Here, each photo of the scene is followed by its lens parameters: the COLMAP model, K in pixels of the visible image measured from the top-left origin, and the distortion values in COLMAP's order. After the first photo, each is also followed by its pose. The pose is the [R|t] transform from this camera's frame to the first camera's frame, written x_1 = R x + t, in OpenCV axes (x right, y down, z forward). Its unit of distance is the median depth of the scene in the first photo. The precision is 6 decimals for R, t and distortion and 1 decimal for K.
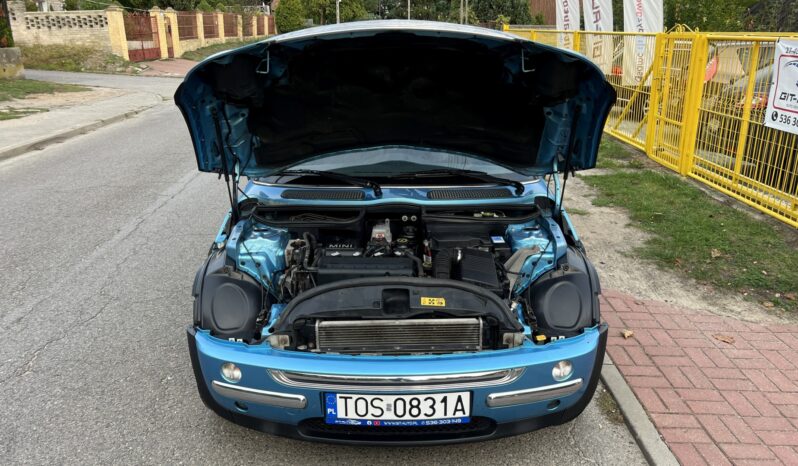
lens RADIAL K [[625.9, 0, 393.8], [0, 625.9, 222.1], [0, 0, 1]] dist [0.059905, -0.072465]
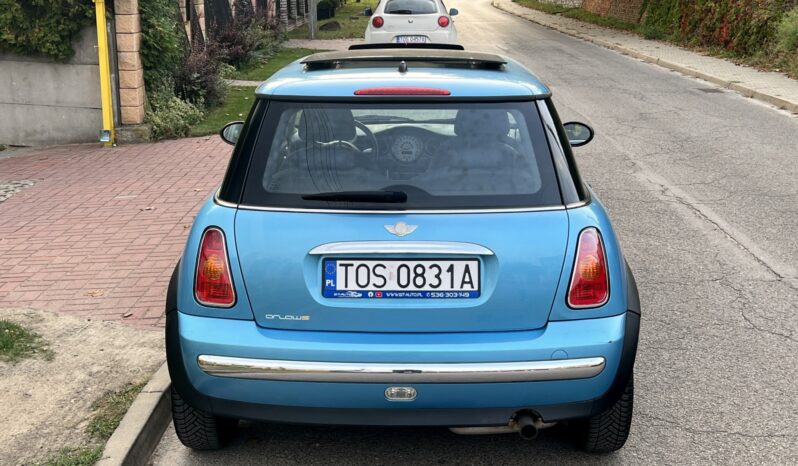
lens RADIAL K [[1021.8, 0, 402.0], [0, 1021.8, 225.0], [0, 0, 1]] dist [0.097107, 0.000000]
pose [[-0.999968, 0.004687, 0.006489, -0.003214], [0.007363, 0.856584, 0.515956, -1.197861], [-0.003140, 0.515987, -0.856591, 3.629234]]
